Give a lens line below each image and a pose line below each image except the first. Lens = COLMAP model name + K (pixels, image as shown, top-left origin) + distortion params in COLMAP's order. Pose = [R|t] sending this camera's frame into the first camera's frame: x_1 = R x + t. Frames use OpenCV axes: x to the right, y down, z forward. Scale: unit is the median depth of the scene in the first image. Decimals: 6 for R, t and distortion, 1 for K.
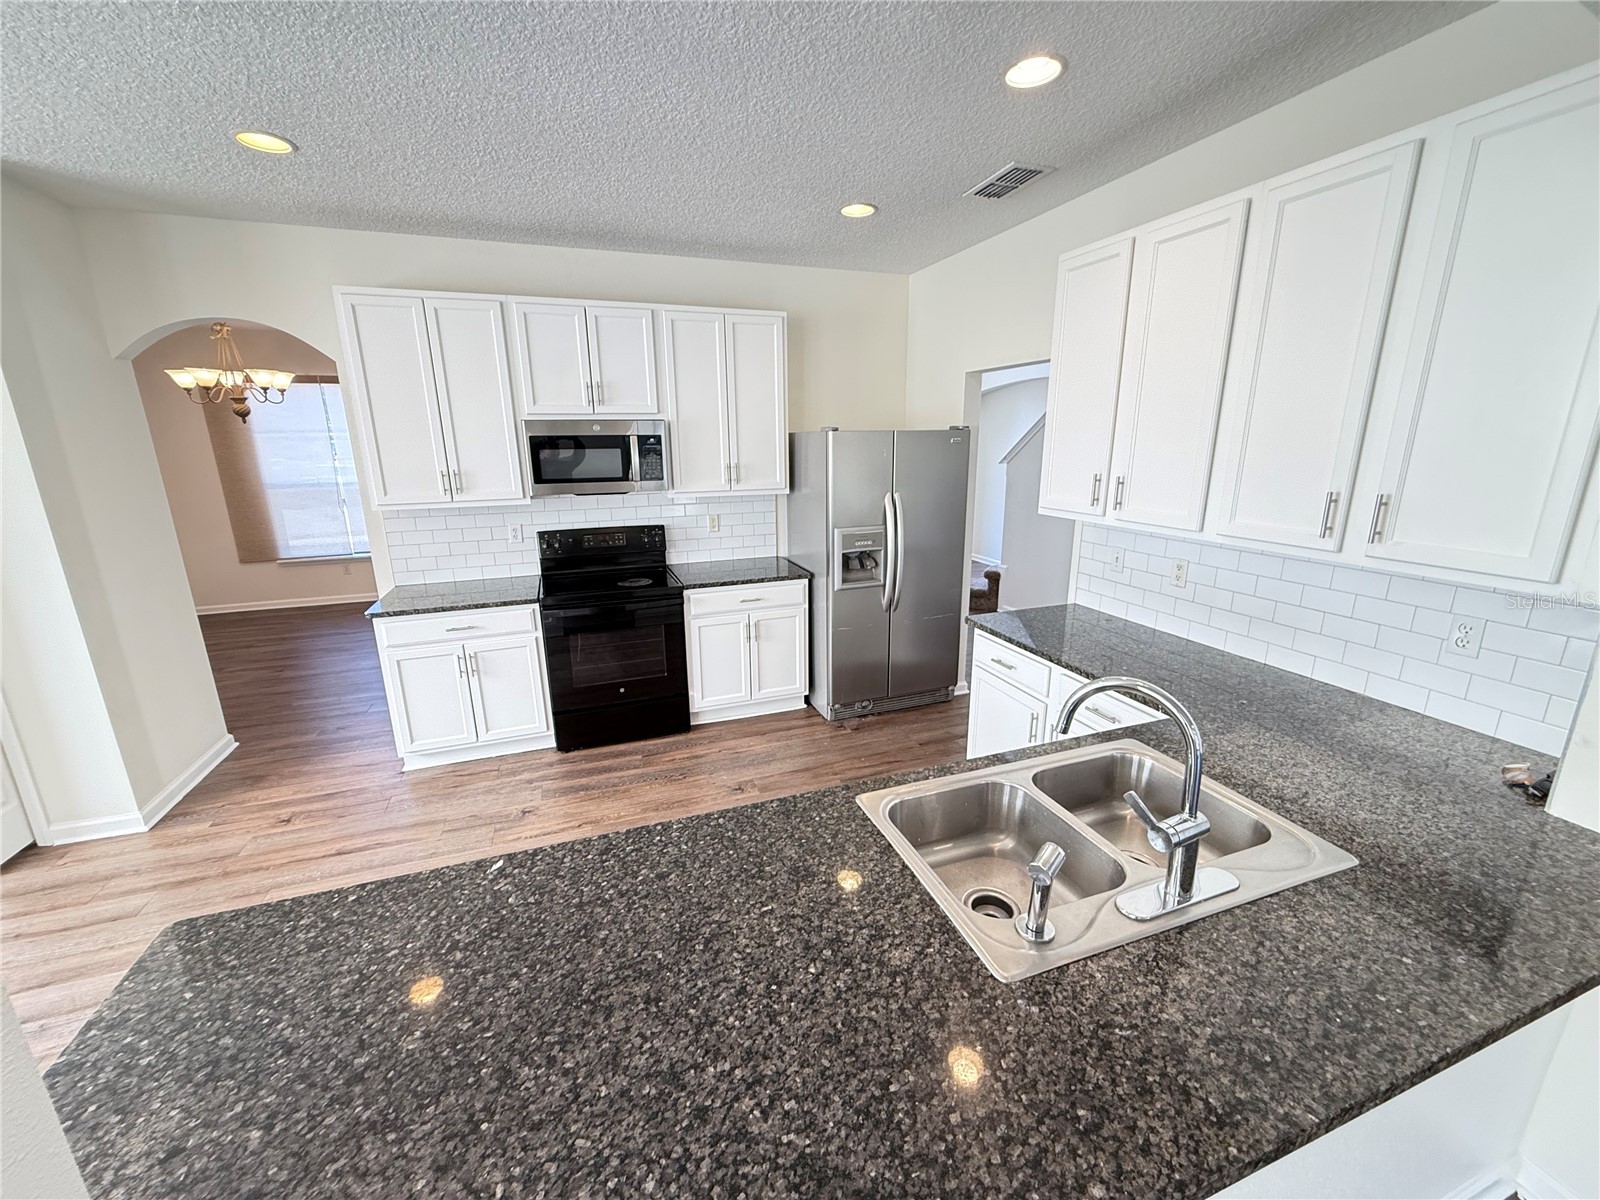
lens RADIAL K [[636.2, 0, 794.9], [0, 636.2, 598.6], [0, 0, 1]] dist [0.000849, 0.000002]
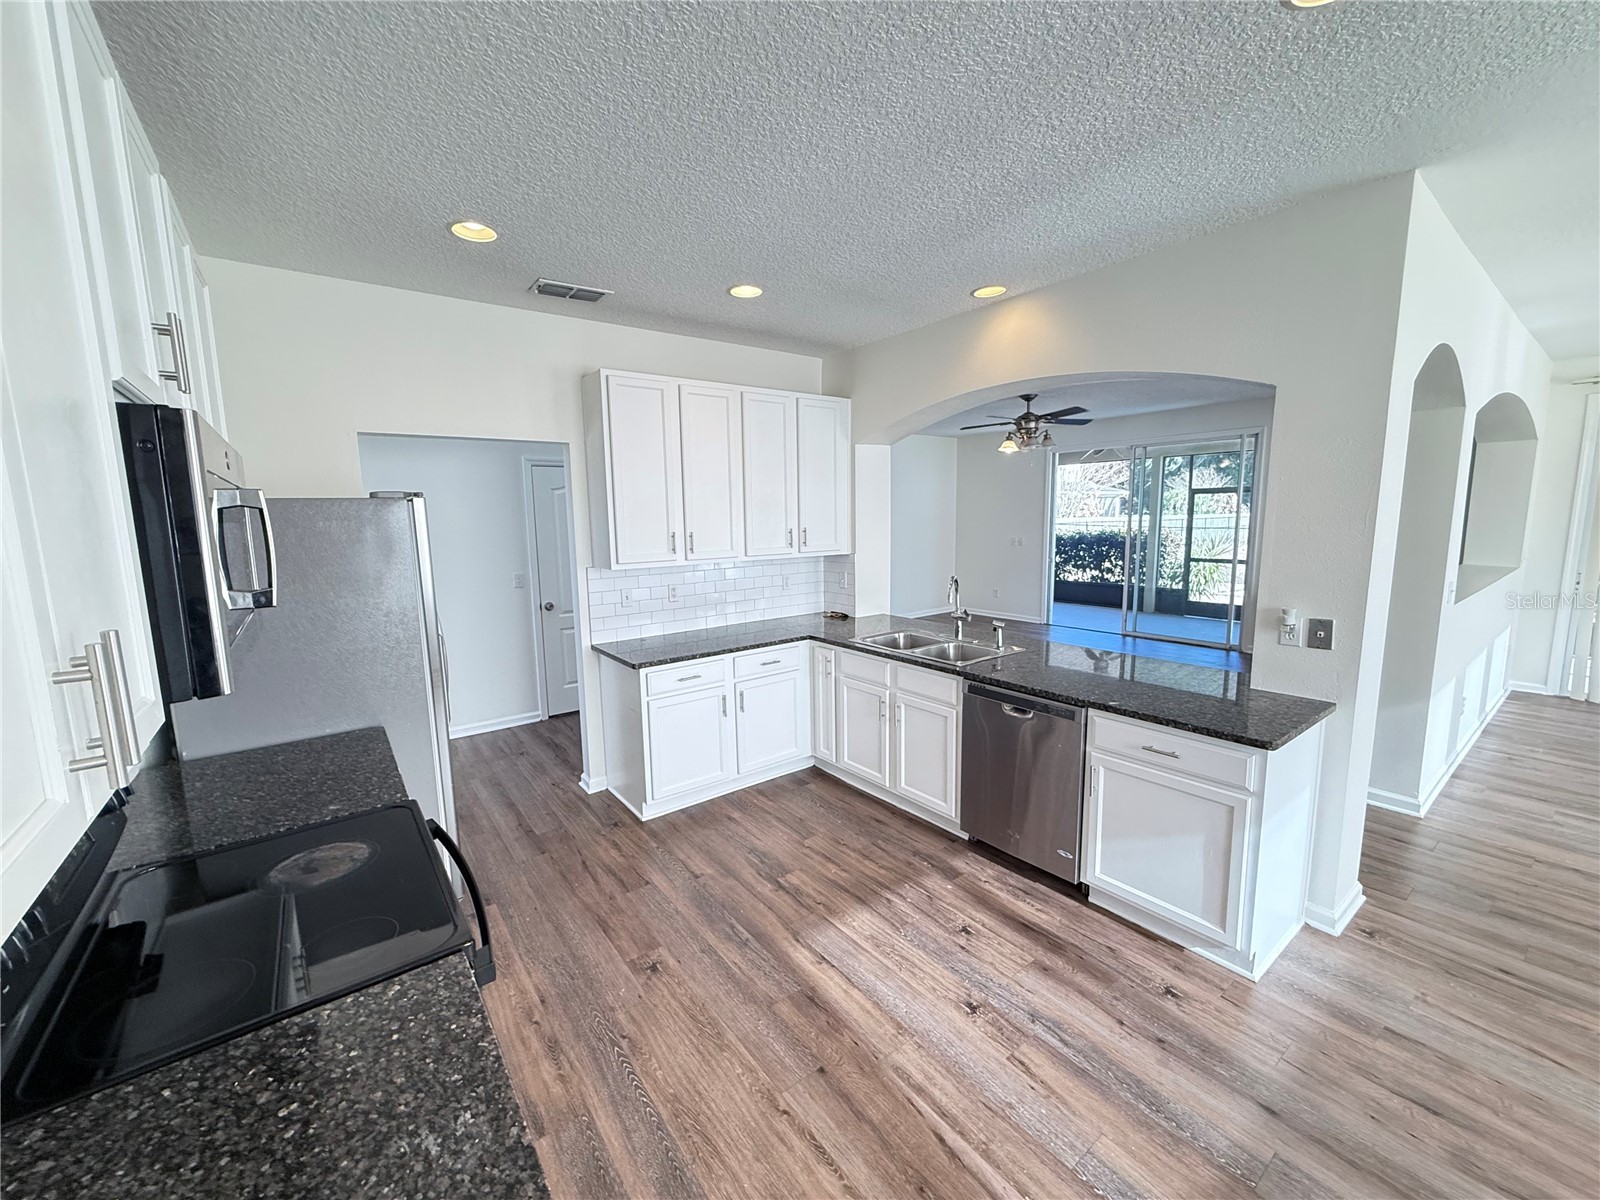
lens RADIAL K [[636.2, 0, 794.9], [0, 636.2, 598.6], [0, 0, 1]] dist [0.000849, 0.000002]
pose [[-0.296670, -0.111128, 0.948492, -0.678302], [0.262184, 0.945564, 0.192791, -0.174775], [-0.918285, 0.305875, -0.251384, 0.779247]]
